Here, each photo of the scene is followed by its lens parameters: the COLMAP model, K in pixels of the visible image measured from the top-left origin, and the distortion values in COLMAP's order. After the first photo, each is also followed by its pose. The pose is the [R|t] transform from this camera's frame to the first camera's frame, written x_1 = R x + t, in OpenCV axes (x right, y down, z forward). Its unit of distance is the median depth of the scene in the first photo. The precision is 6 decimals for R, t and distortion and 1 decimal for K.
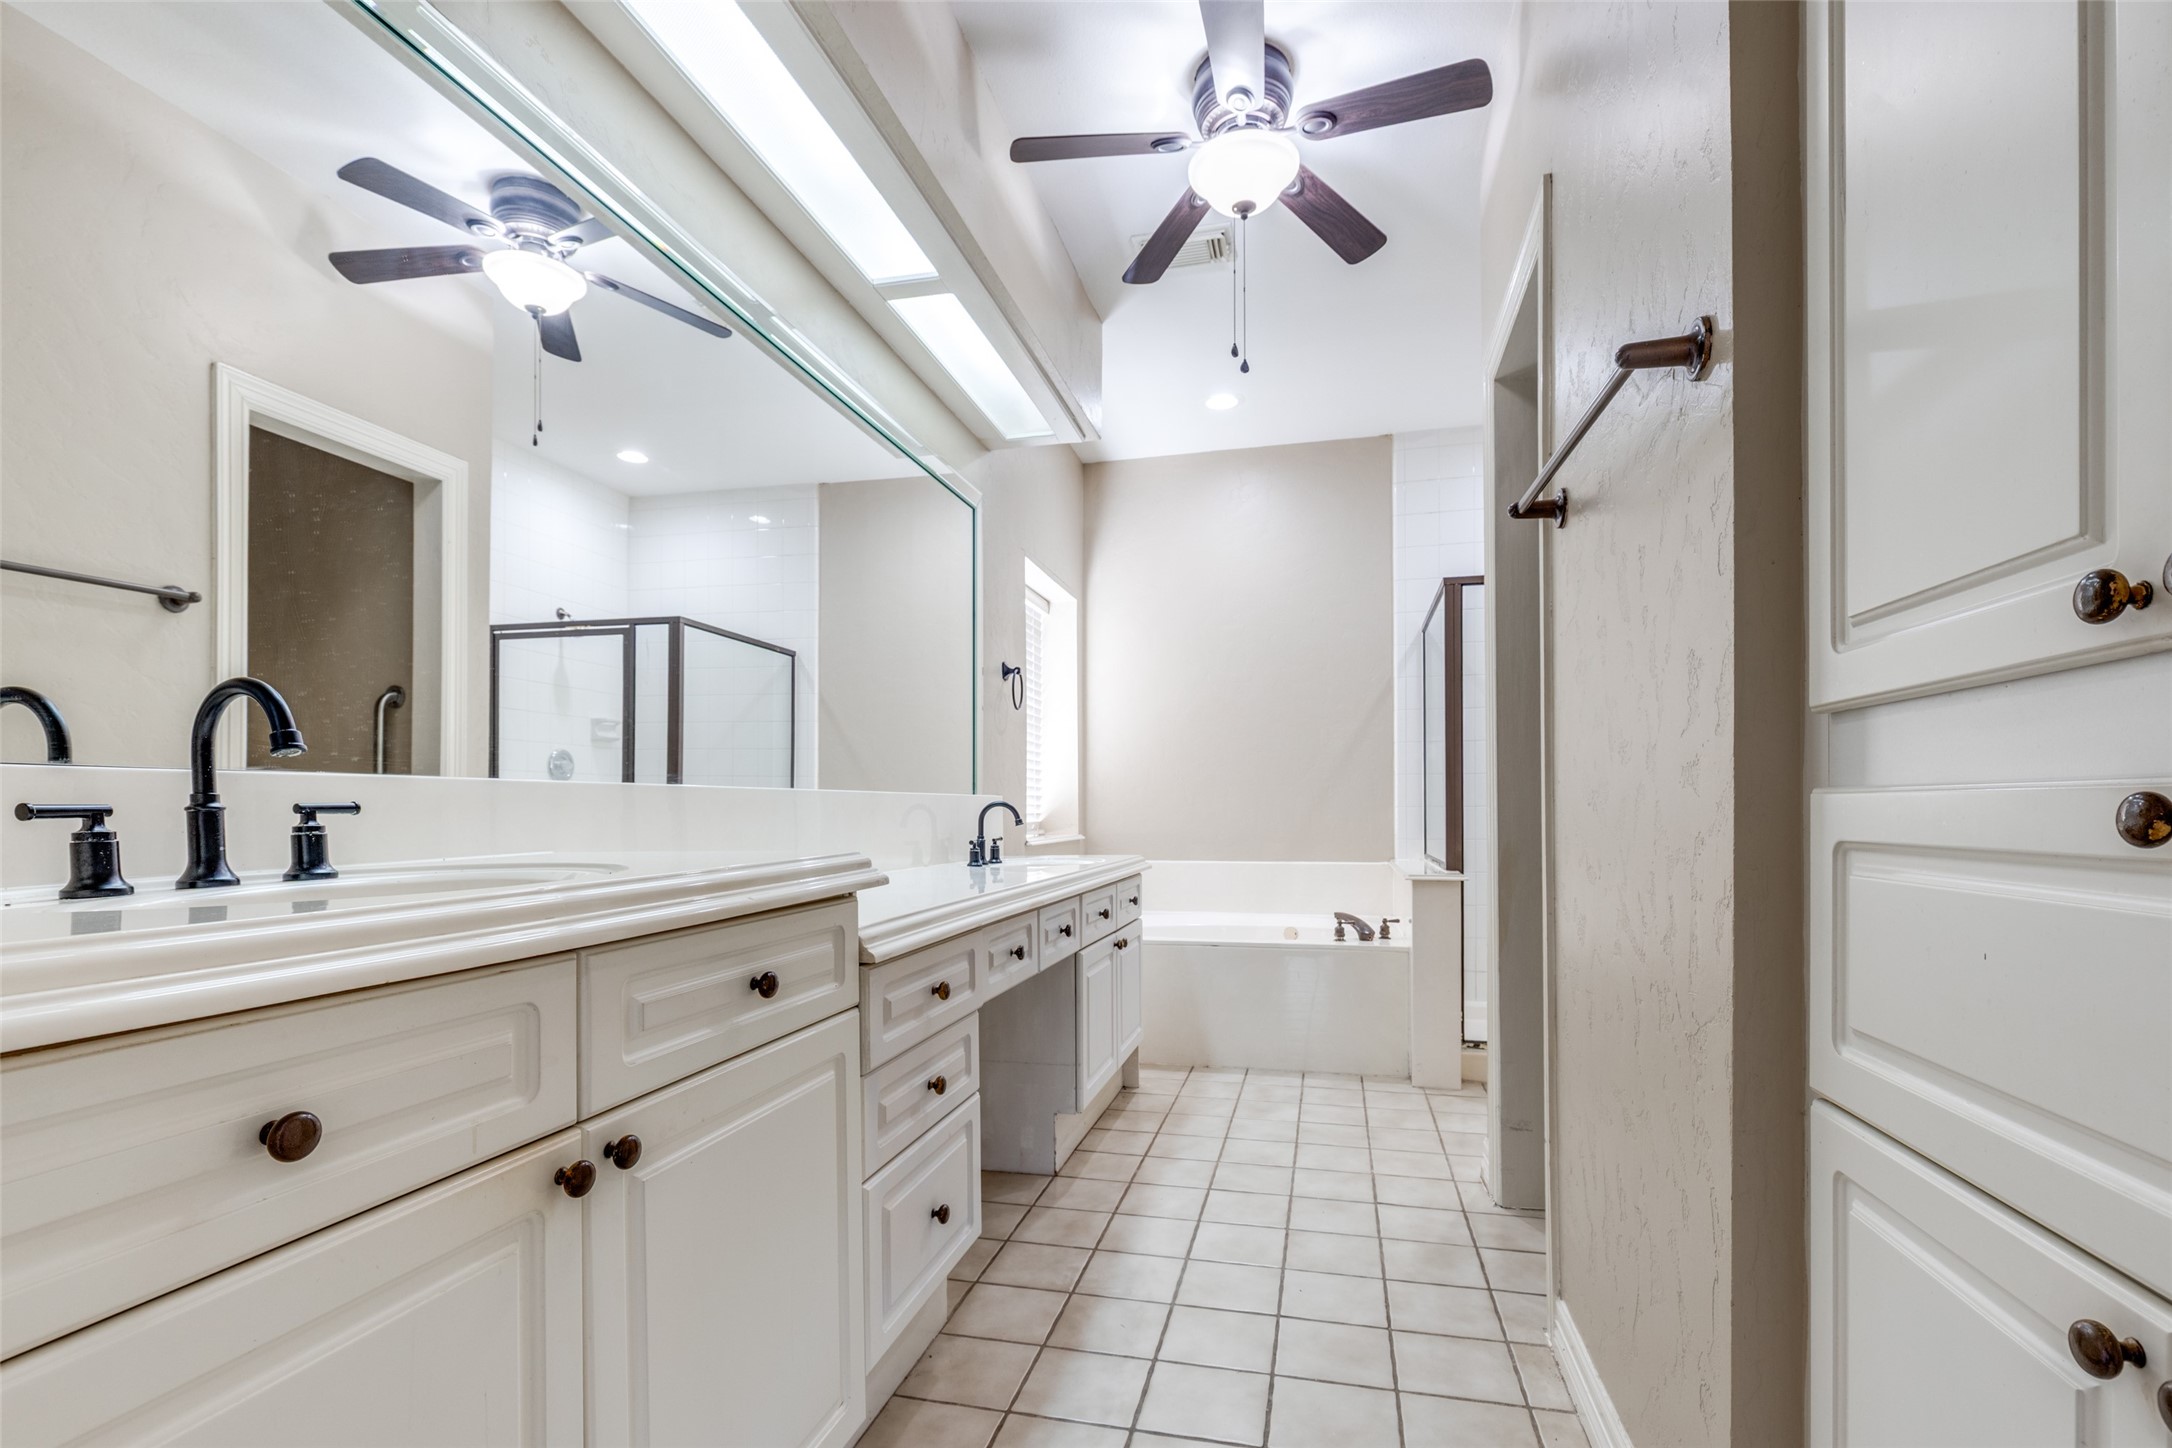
lens RADIAL K [[1036.6, 0, 1081.4], [0, 1036.6, 789.7], [0, 0, 1]] dist [-0.001191, -0.000085]
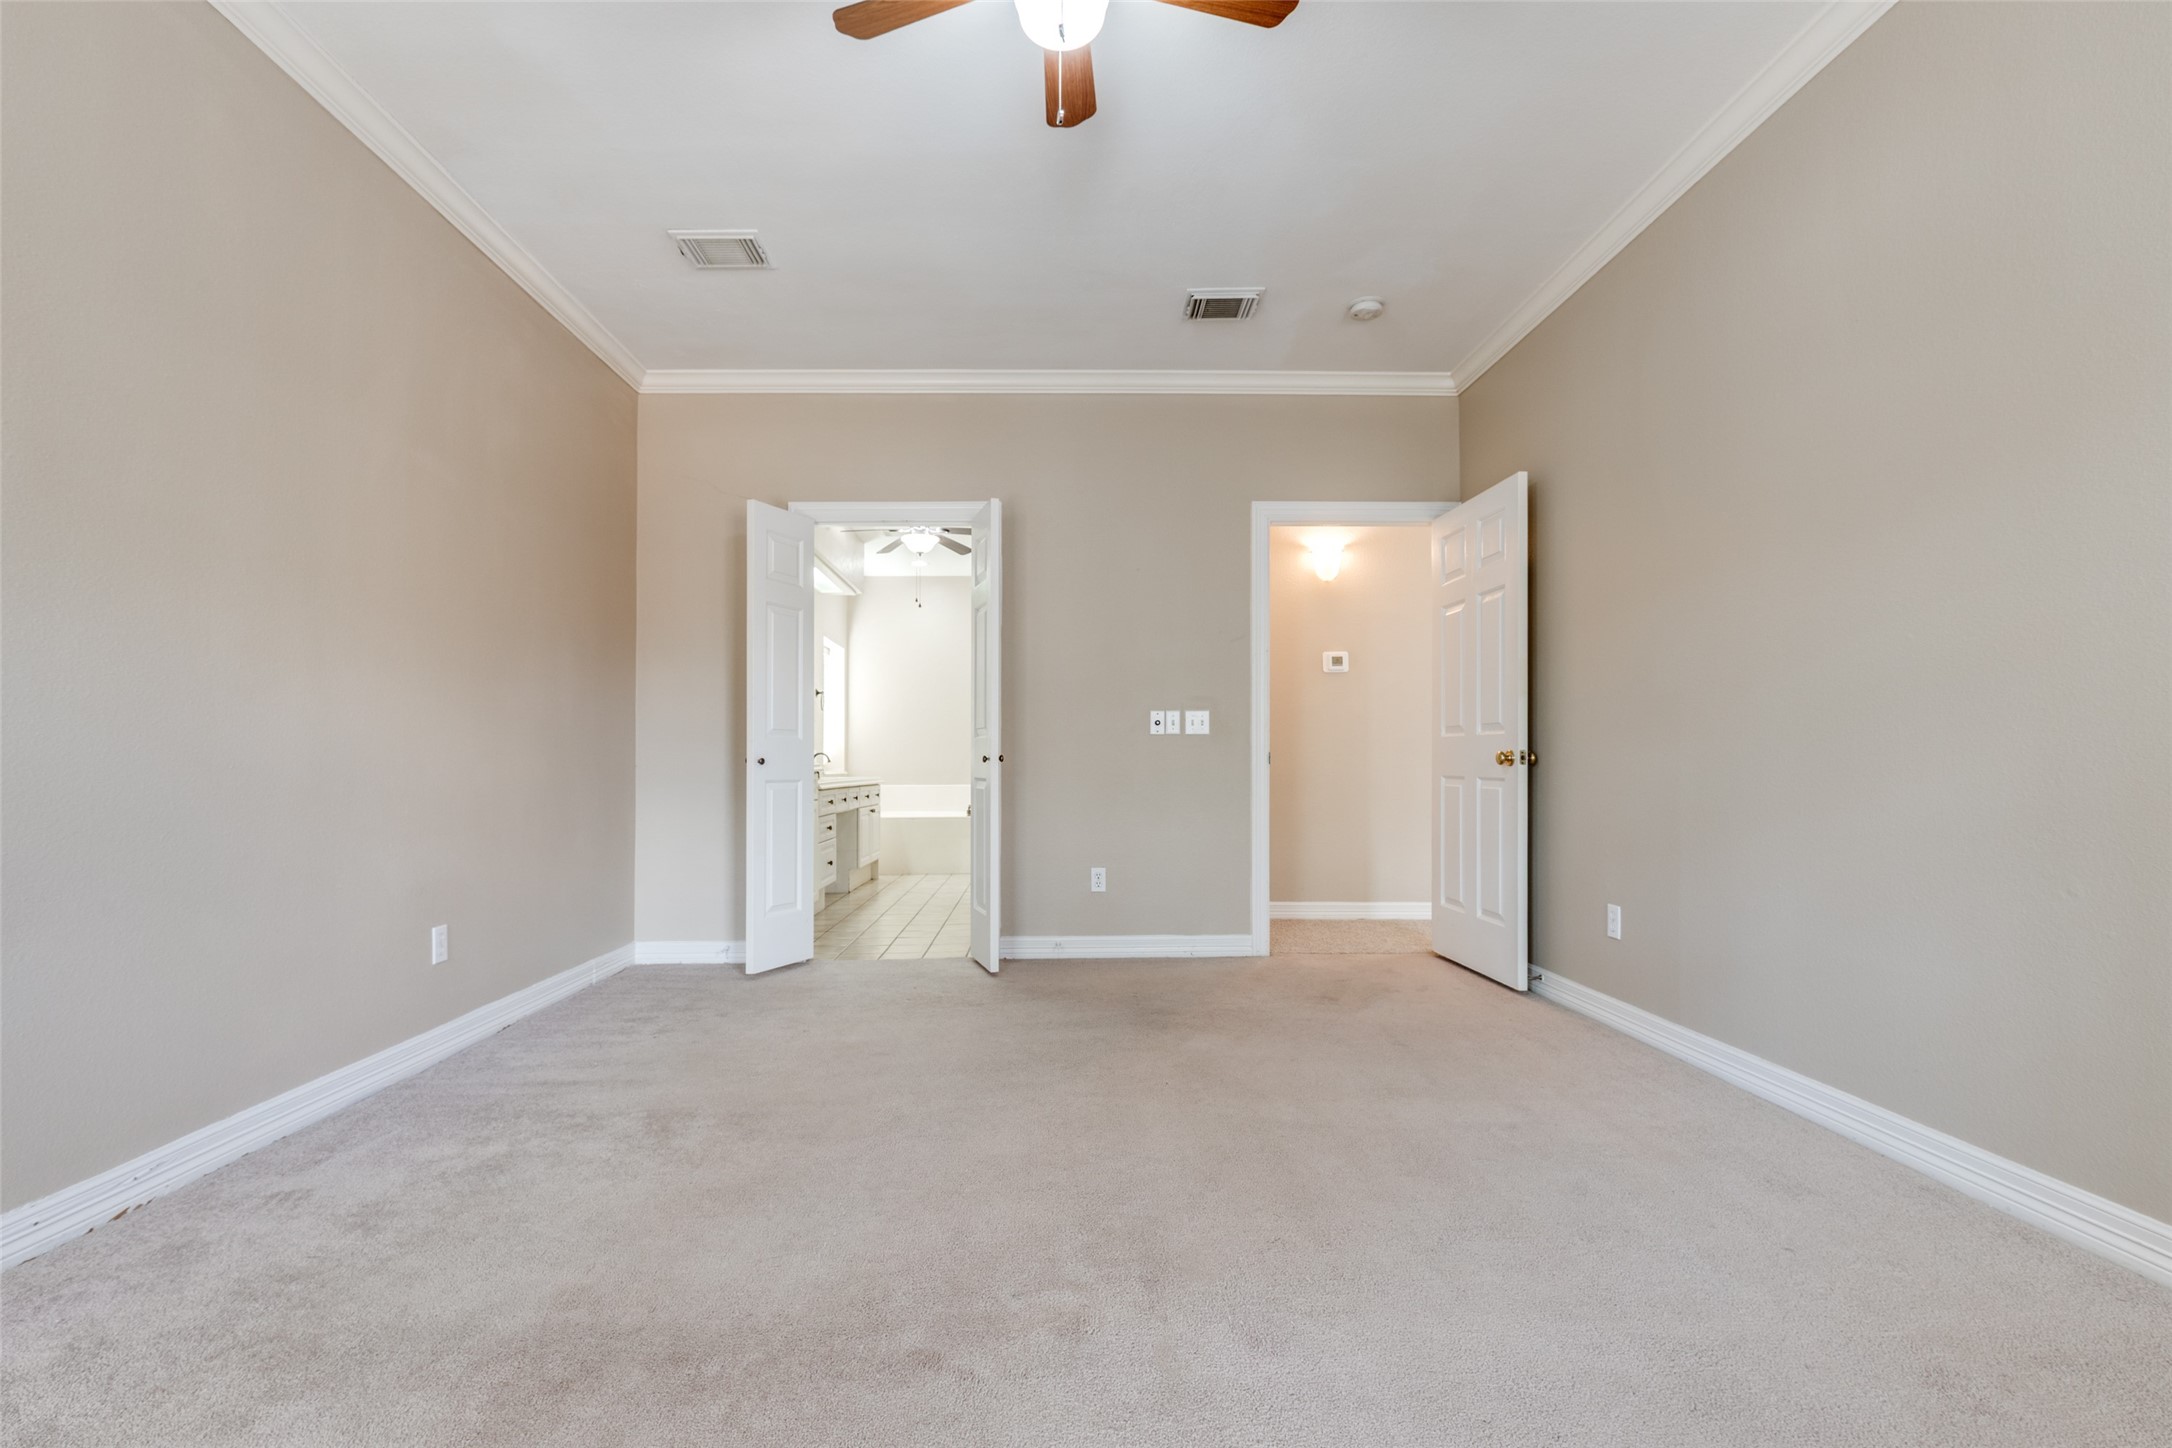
lens RADIAL K [[951.4, 0, 1083.8], [0, 951.4, 741.3], [0, 0, 1]] dist [-0.000762, -0.000050]
pose [[0.958336, 0.011358, 0.285416, -0.104579], [-0.008683, 0.999906, -0.010636, 0.003536], [-0.285510, 0.007714, 0.958345, -1.061217]]
